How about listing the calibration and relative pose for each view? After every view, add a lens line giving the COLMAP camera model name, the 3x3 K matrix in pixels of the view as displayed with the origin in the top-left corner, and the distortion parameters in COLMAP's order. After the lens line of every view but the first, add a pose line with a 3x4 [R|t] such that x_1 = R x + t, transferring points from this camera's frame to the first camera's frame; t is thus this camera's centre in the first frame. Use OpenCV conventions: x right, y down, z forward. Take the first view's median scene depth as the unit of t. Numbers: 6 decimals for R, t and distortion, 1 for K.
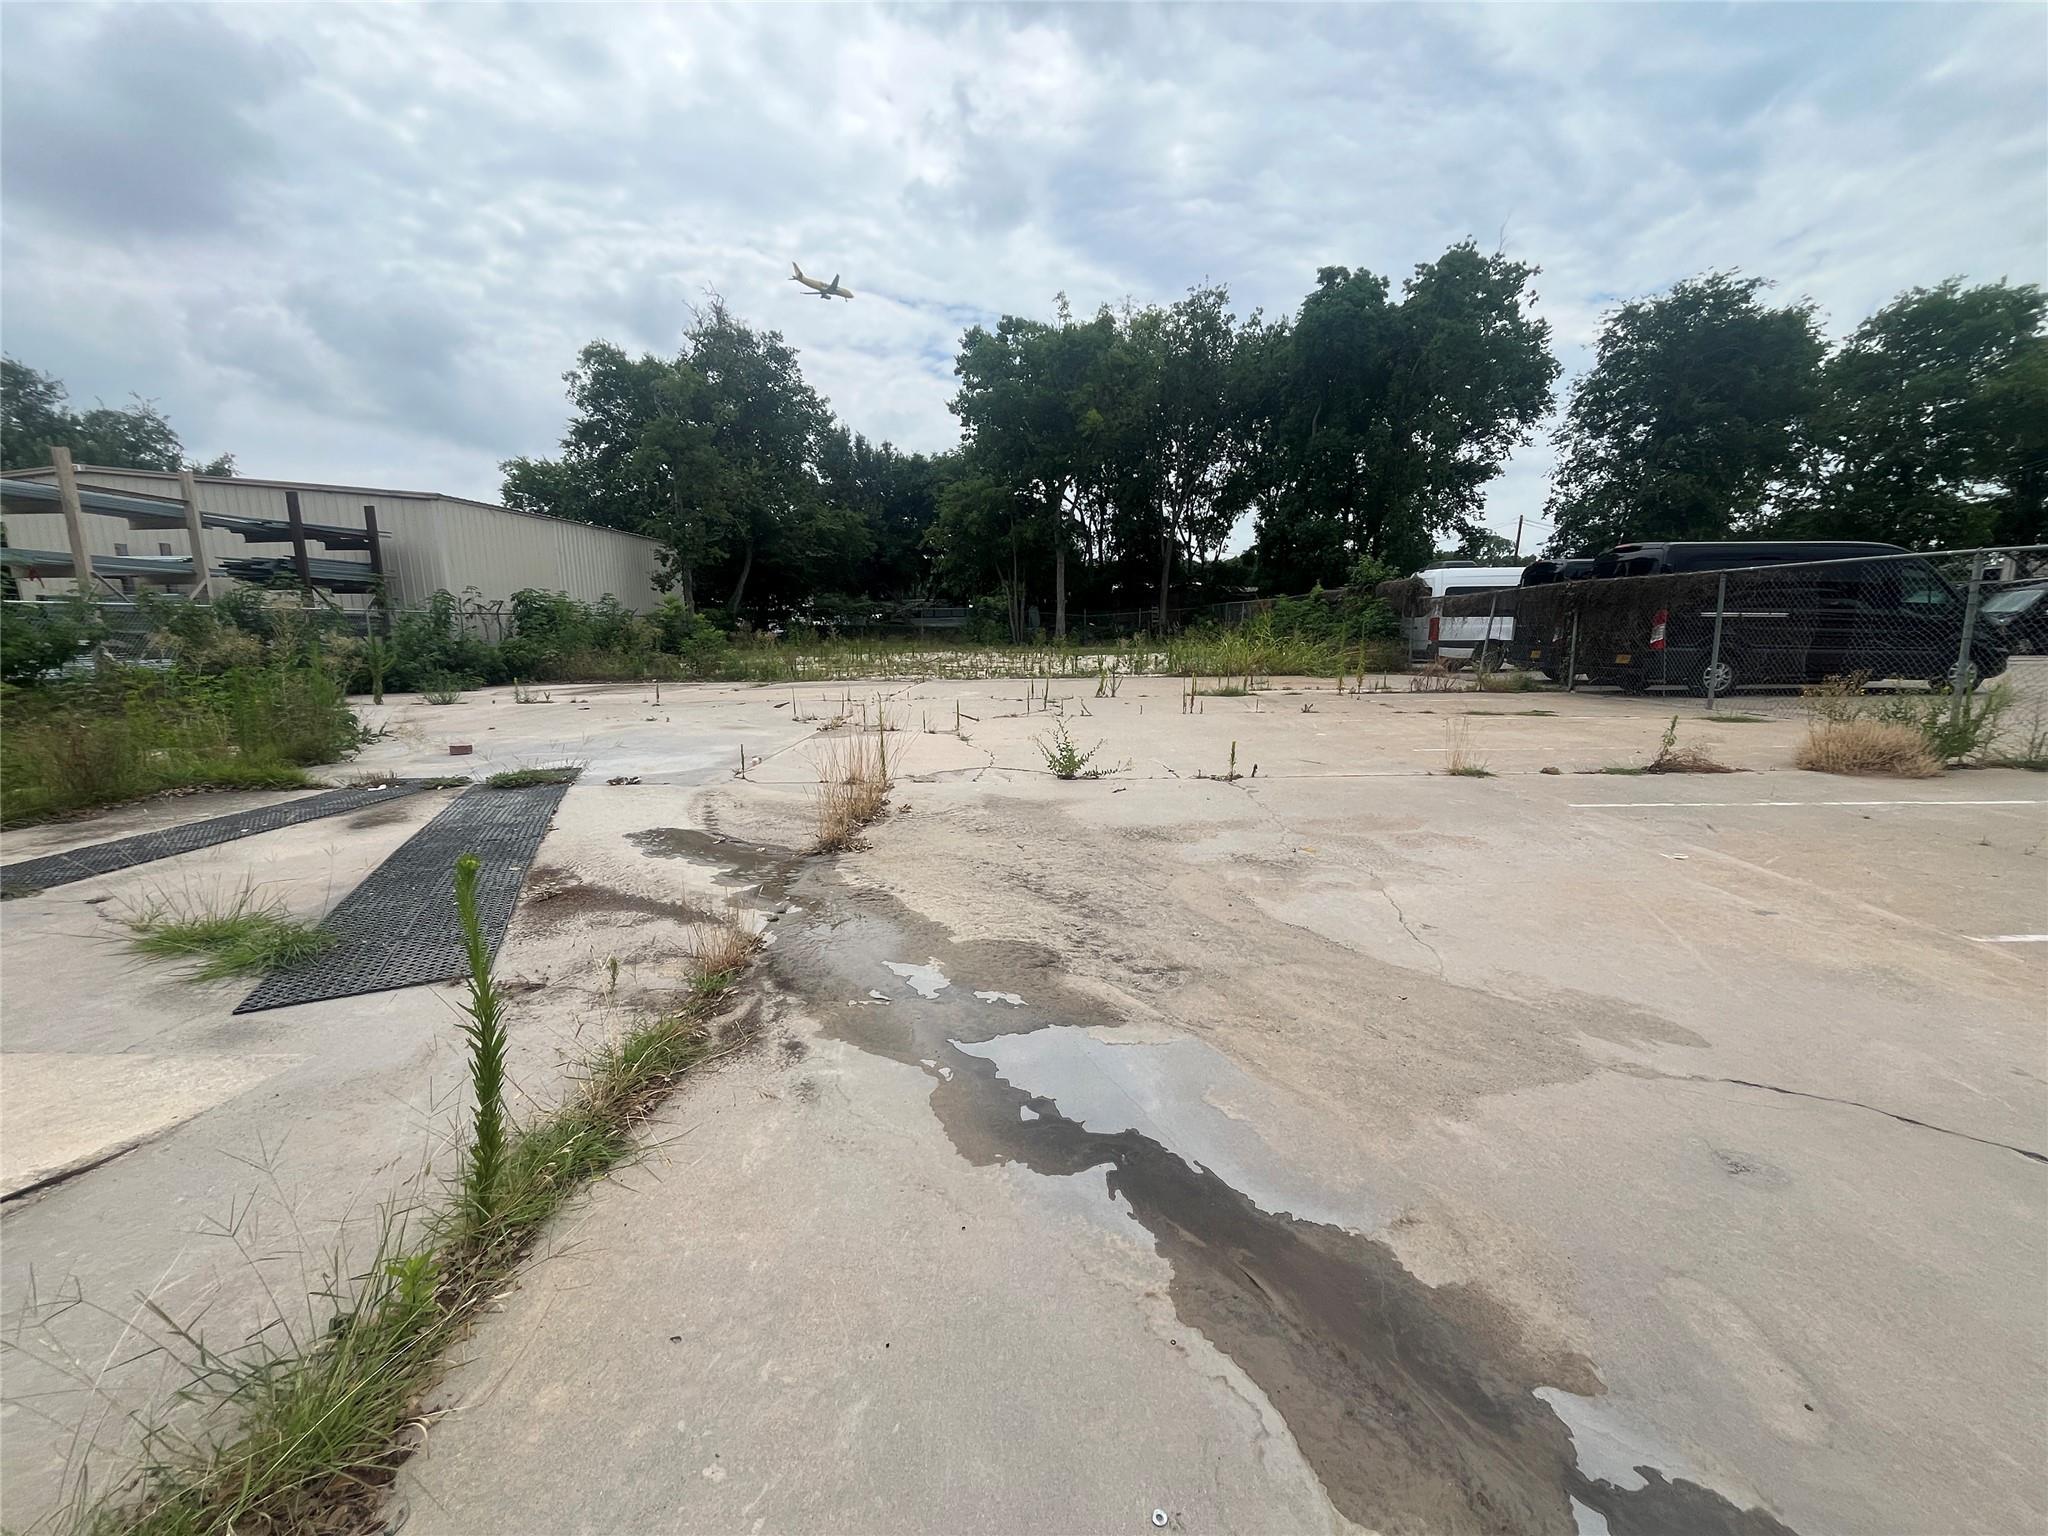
lens RADIAL K [[823.6, 0, 1025.5], [0, 823.6, 775.8], [0, 0, 1]] dist [-0.001614, -0.000431]
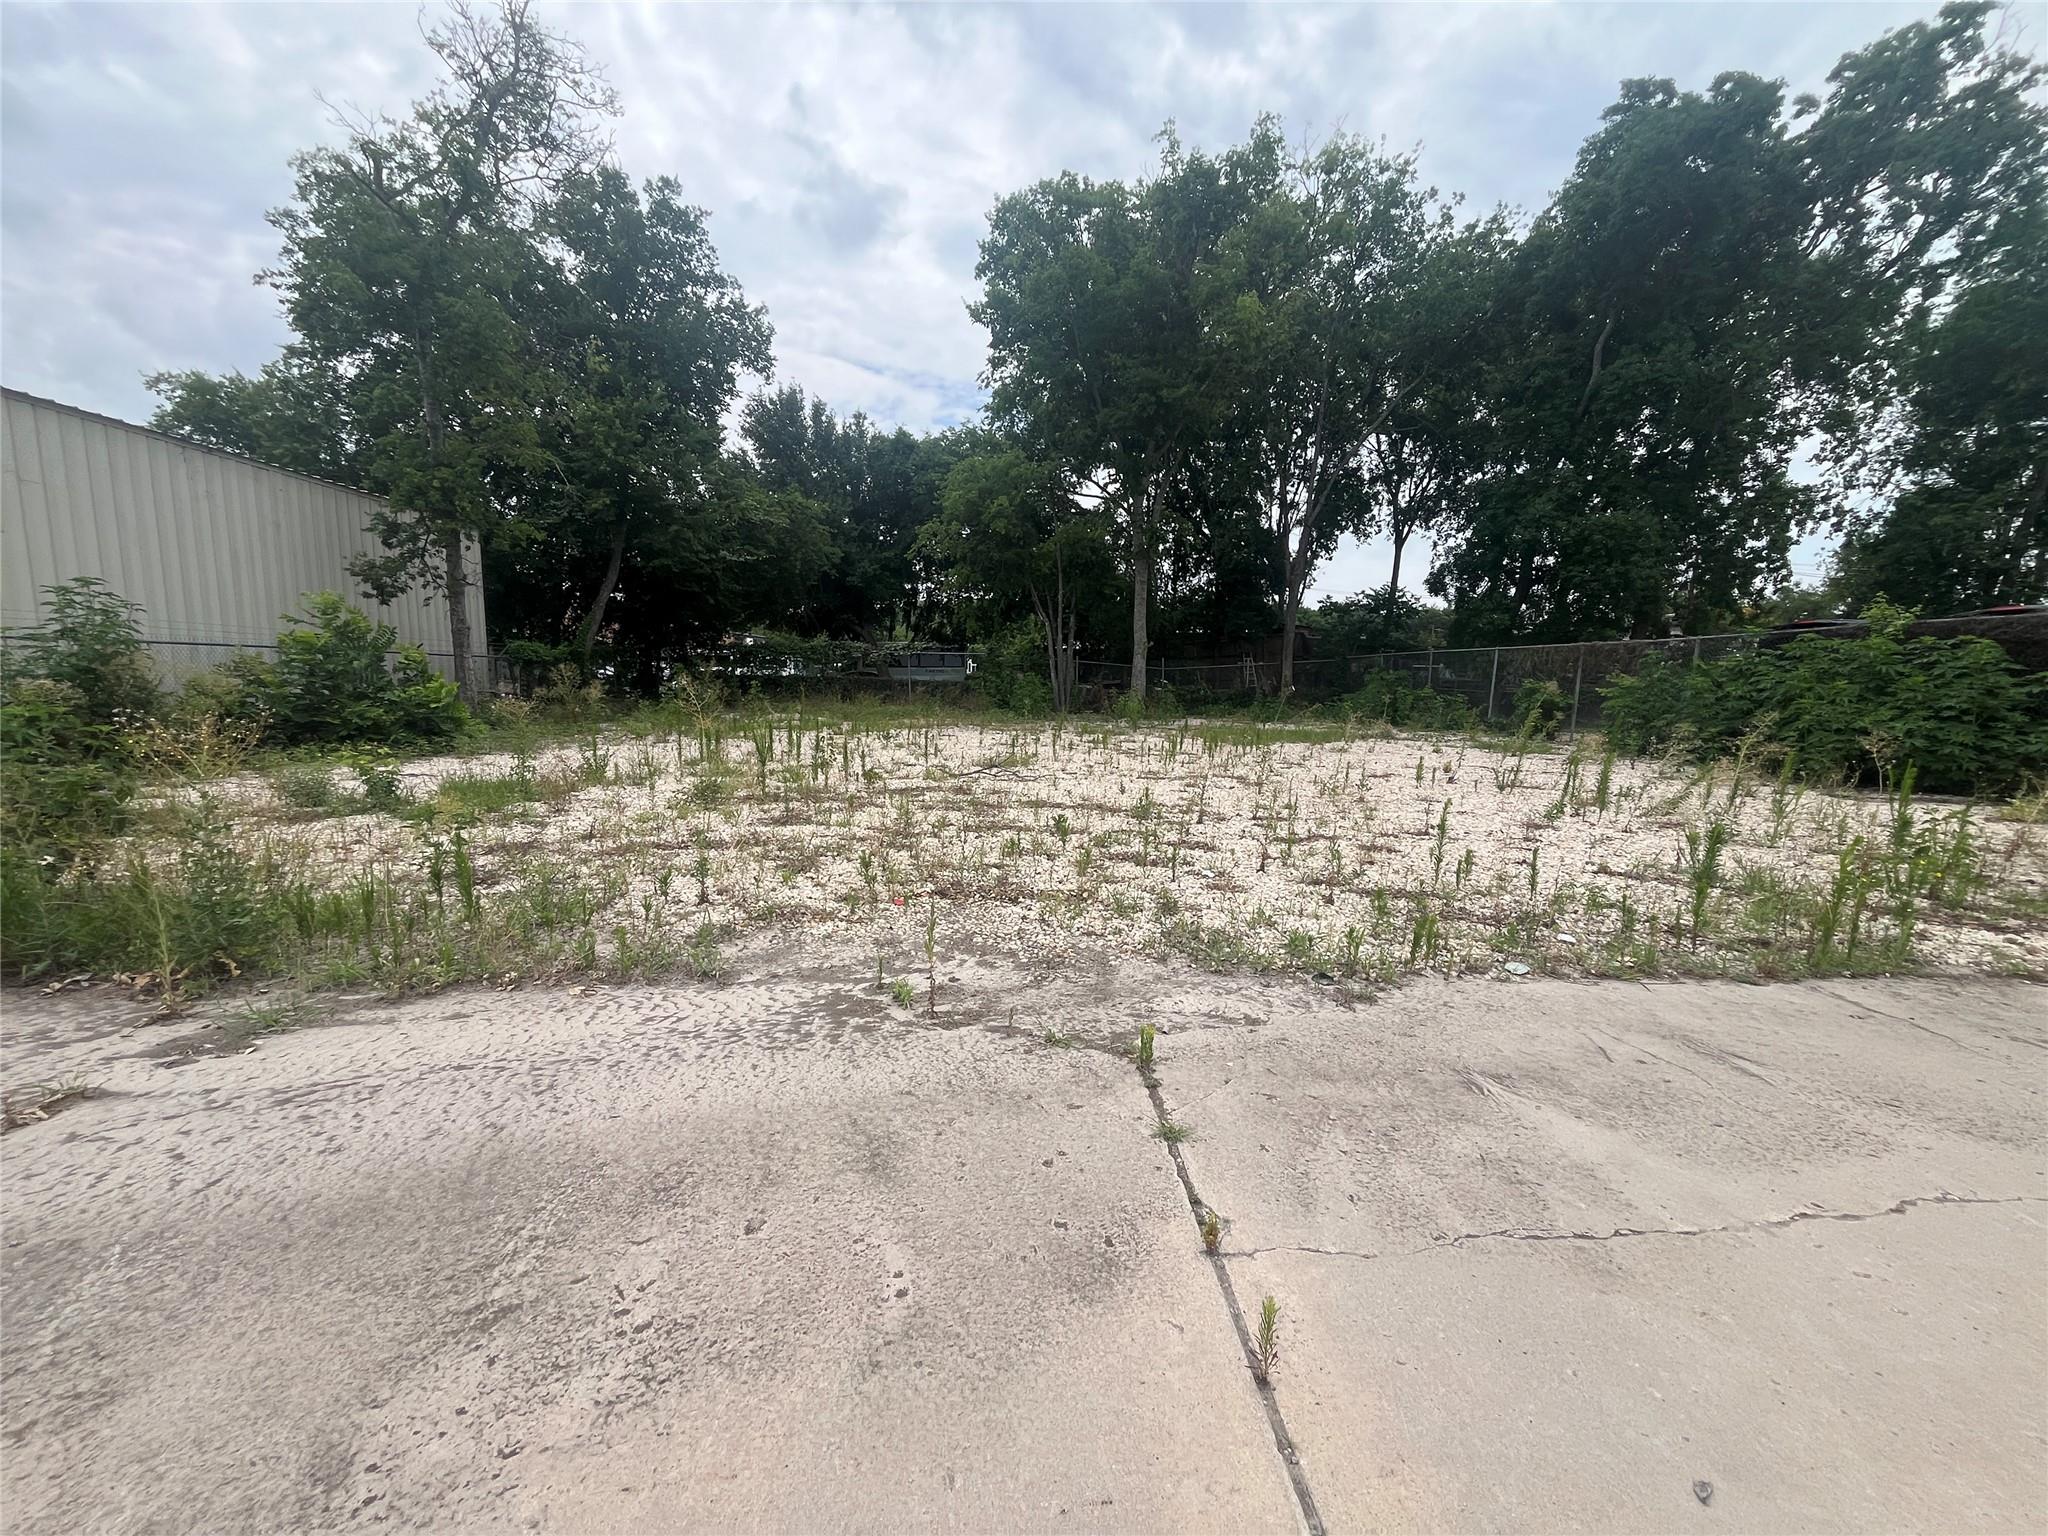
lens RADIAL K [[823.6, 0, 1040.8], [0, 823.6, 770.3], [0, 0, 1]] dist [-0.001614, -0.000431]
pose [[0.997690, 0.012297, 0.066808, -0.072919], [-0.007662, 0.997574, -0.069197, -0.075846], [-0.067497, 0.068525, 0.995363, 0.404943]]
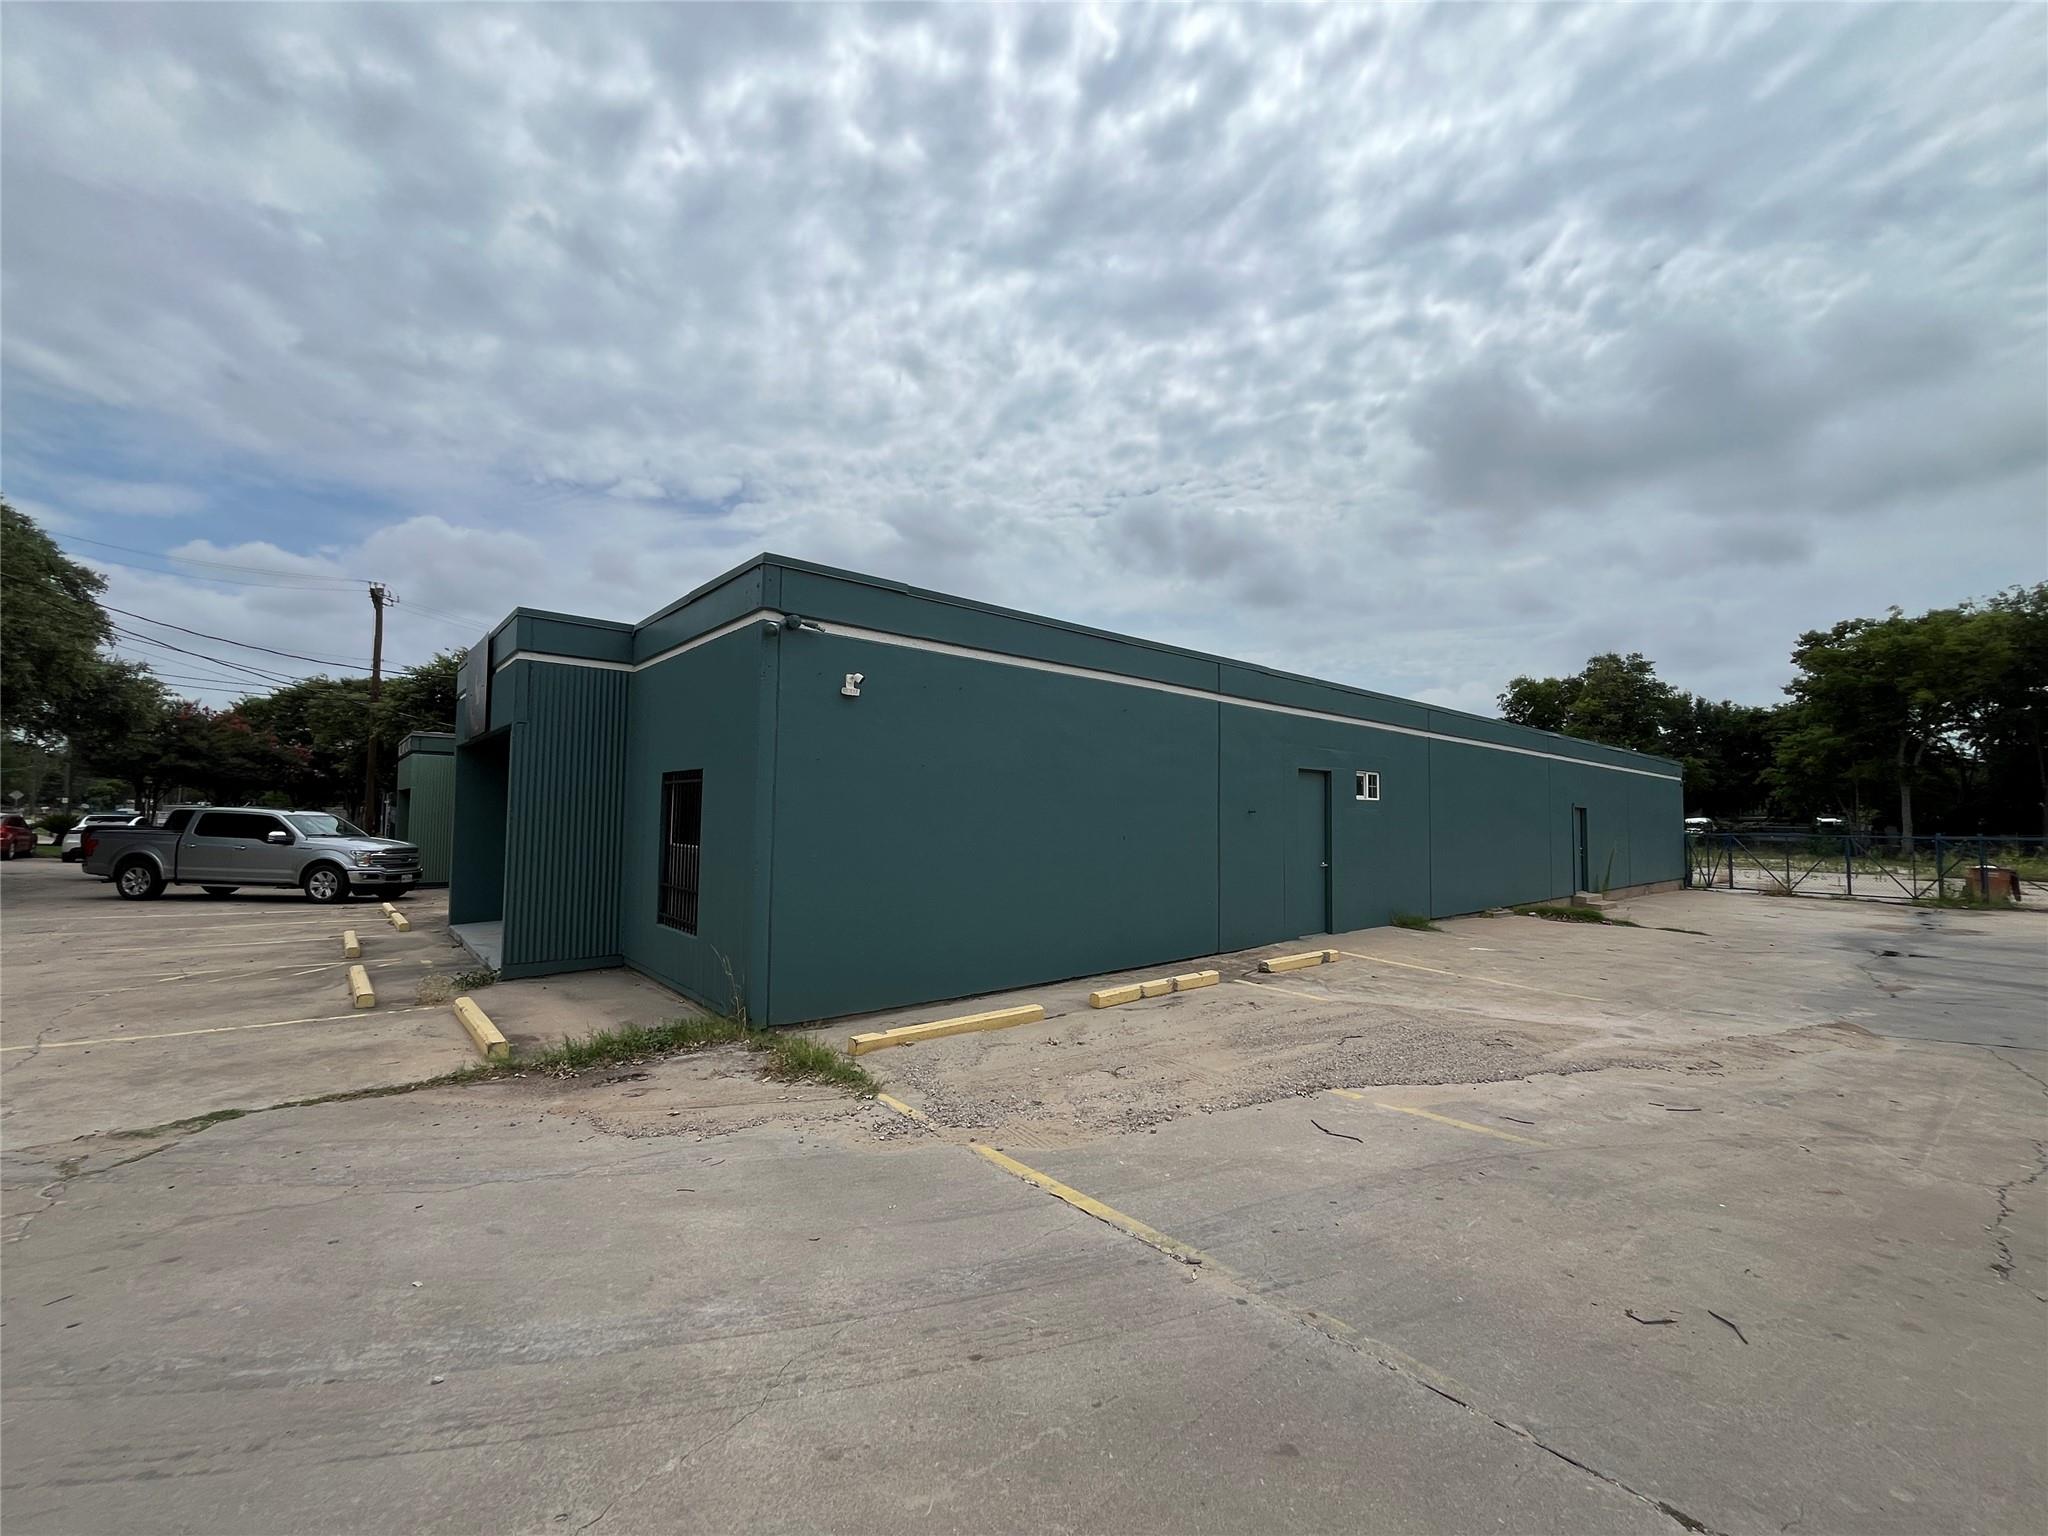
lens RADIAL K [[823.6, 0, 1027.9], [0, 823.6, 779.6], [0, 0, 1]] dist [-0.001614, -0.000431]
pose [[0.651579, -0.016182, -0.758408, 0.122135], [-0.161555, 0.973876, -0.159578, 0.132769], [0.741178, 0.226502, 0.631943, -0.779911]]
